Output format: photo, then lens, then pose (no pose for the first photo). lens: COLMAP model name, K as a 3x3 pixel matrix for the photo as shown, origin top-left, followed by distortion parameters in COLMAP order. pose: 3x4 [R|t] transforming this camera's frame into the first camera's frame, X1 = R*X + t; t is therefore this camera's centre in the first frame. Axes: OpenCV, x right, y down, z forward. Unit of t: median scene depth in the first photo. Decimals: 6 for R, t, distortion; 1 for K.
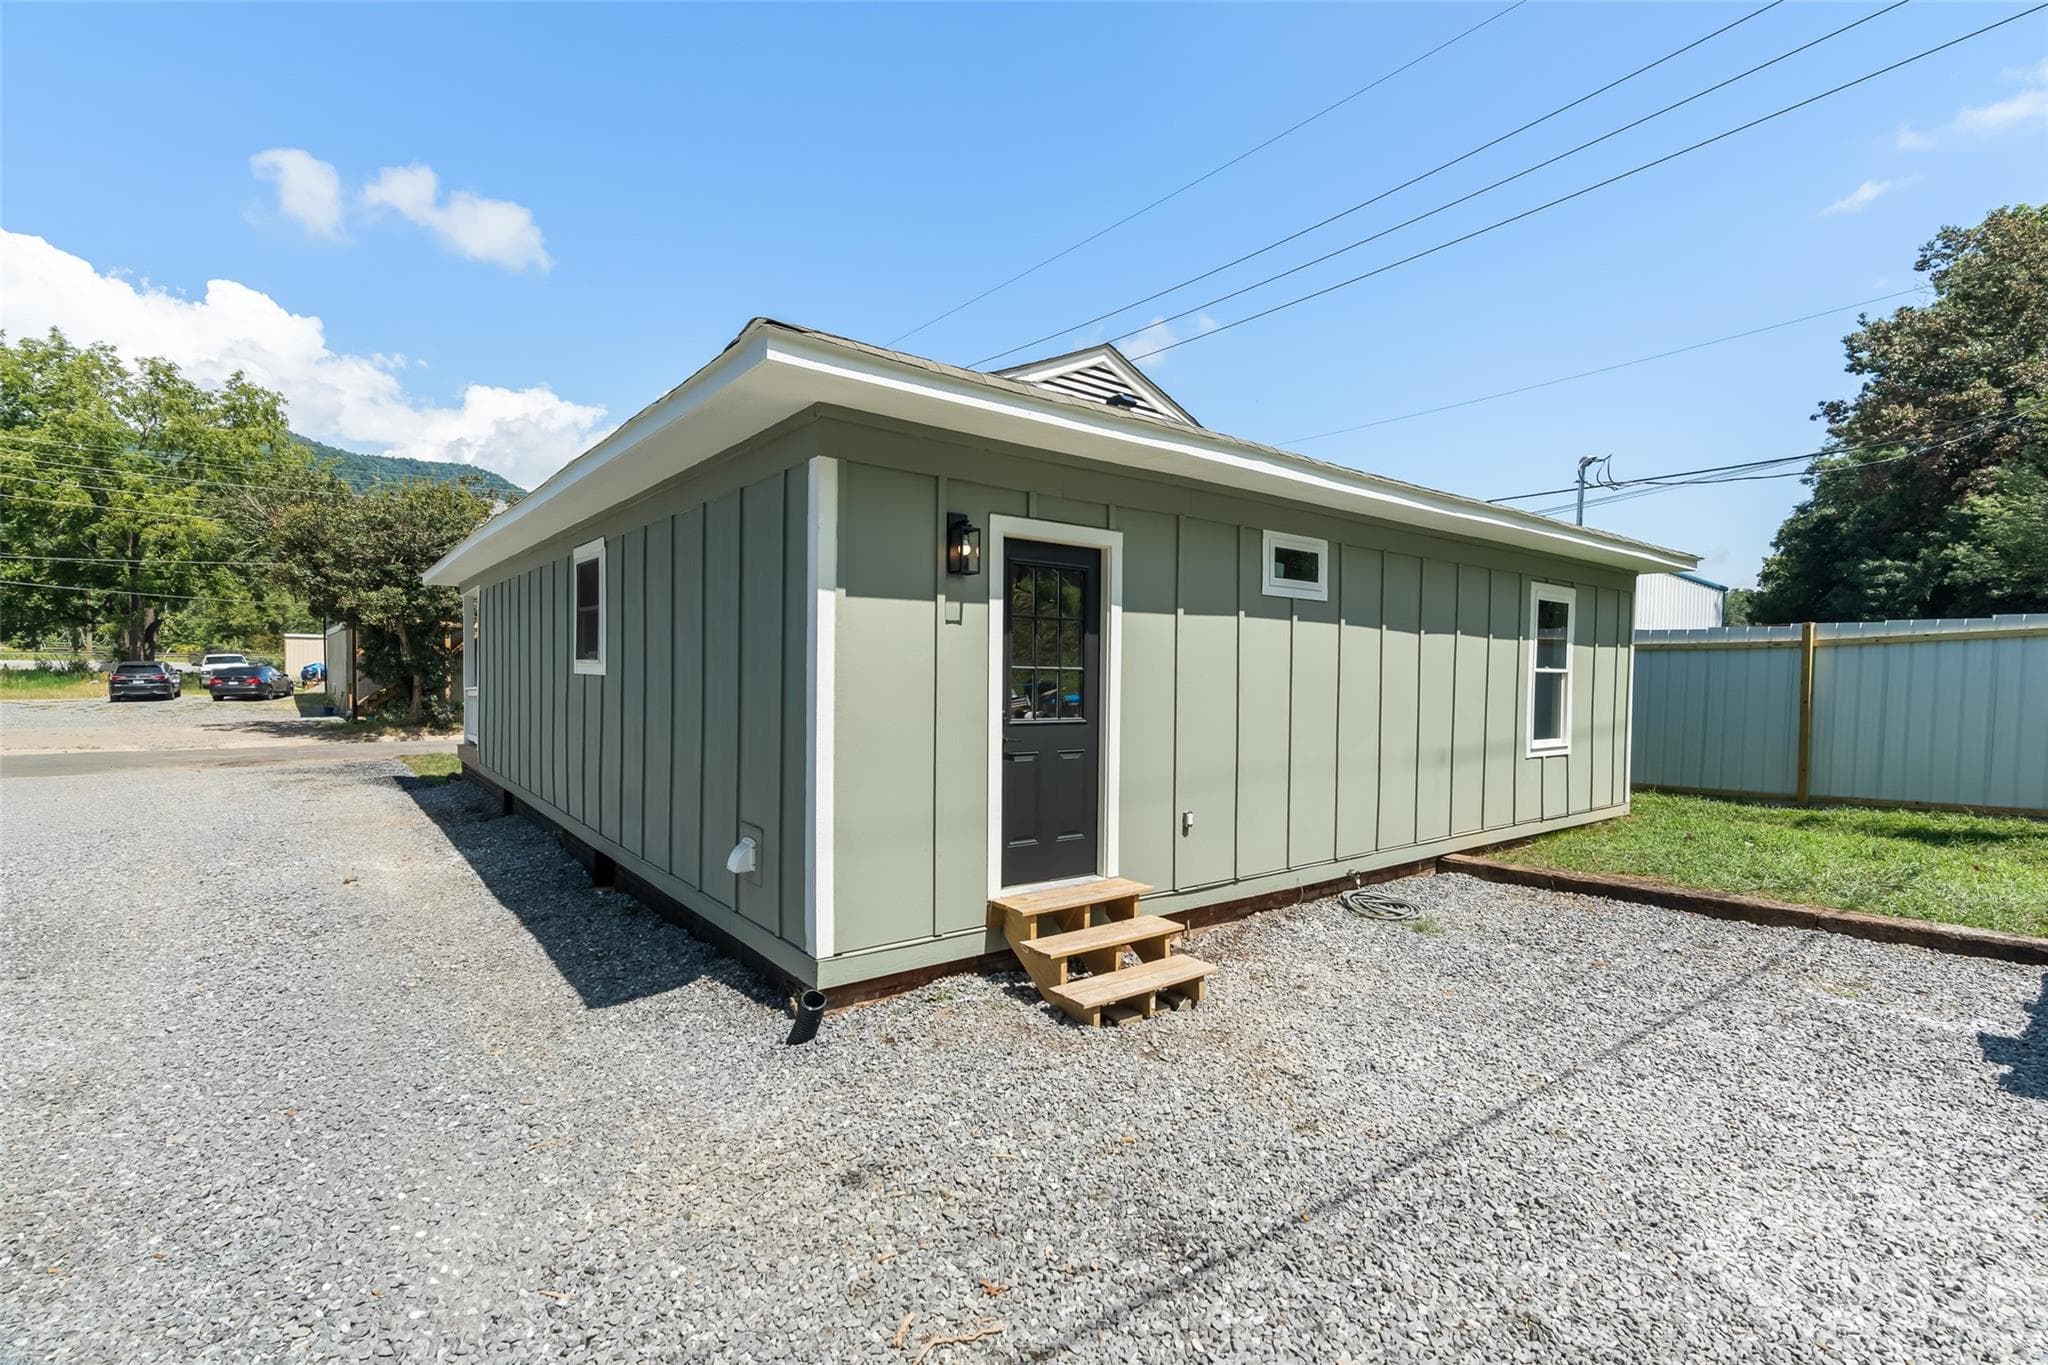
lens RADIAL K [[935.0, 0, 1024.1], [0, 935.0, 678.0], [0, 0, 1]] dist [-0.017199, 0.000927]
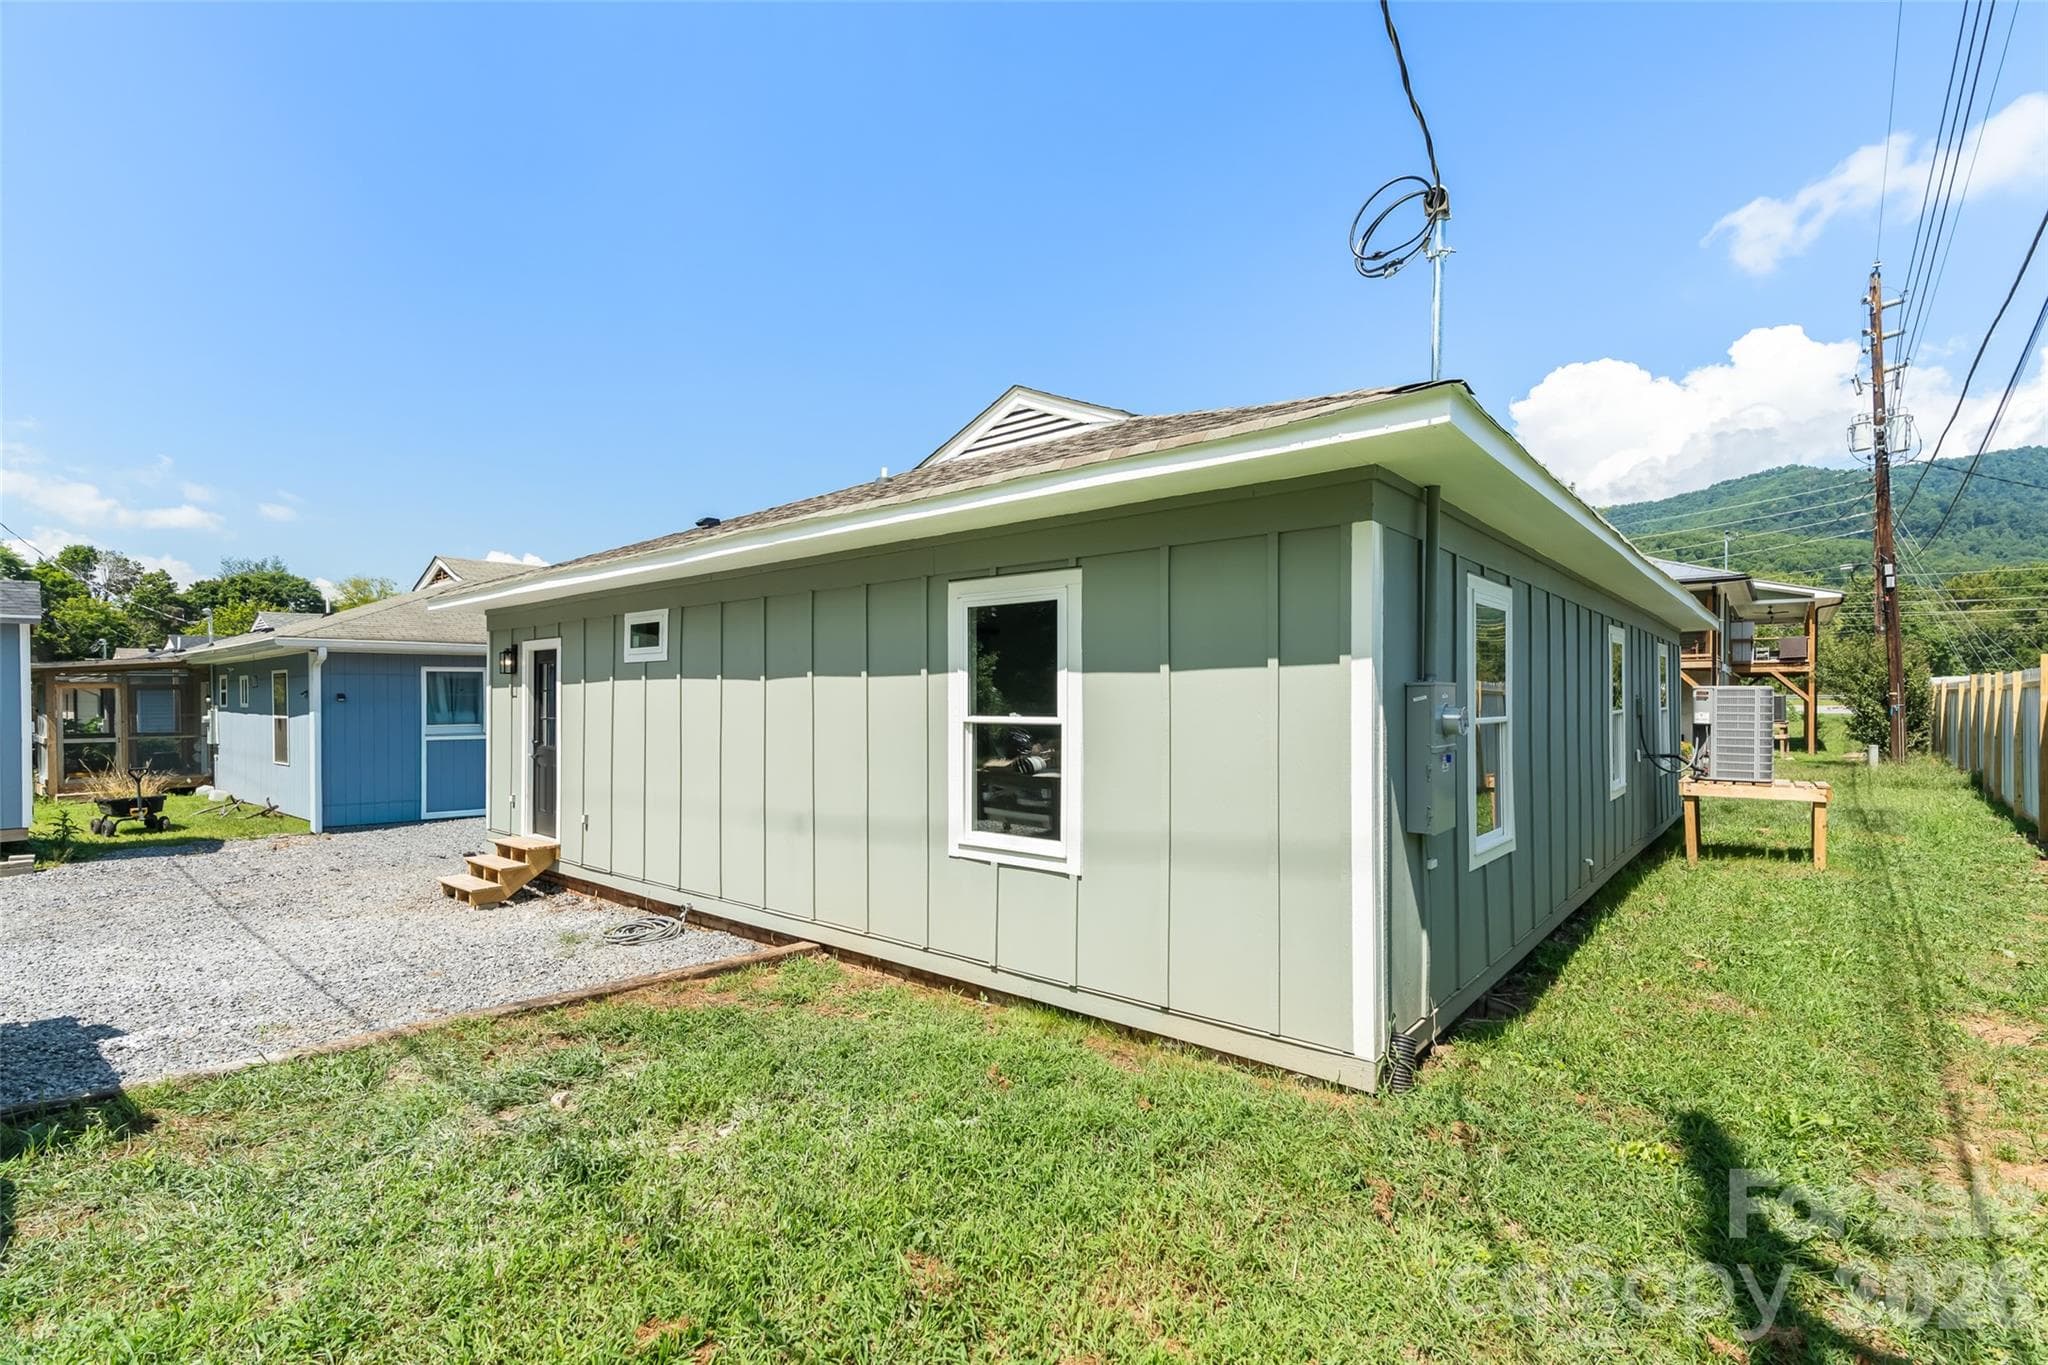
lens RADIAL K [[935.0, 0, 1022.2], [0, 935.0, 698.1], [0, 0, 1]] dist [-0.017199, 0.000927]
pose [[0.204784, -0.019365, -0.978616, 1.489595], [-0.002419, 0.999791, -0.020290, -0.012764], [0.978804, 0.006523, 0.204694, 1.151302]]
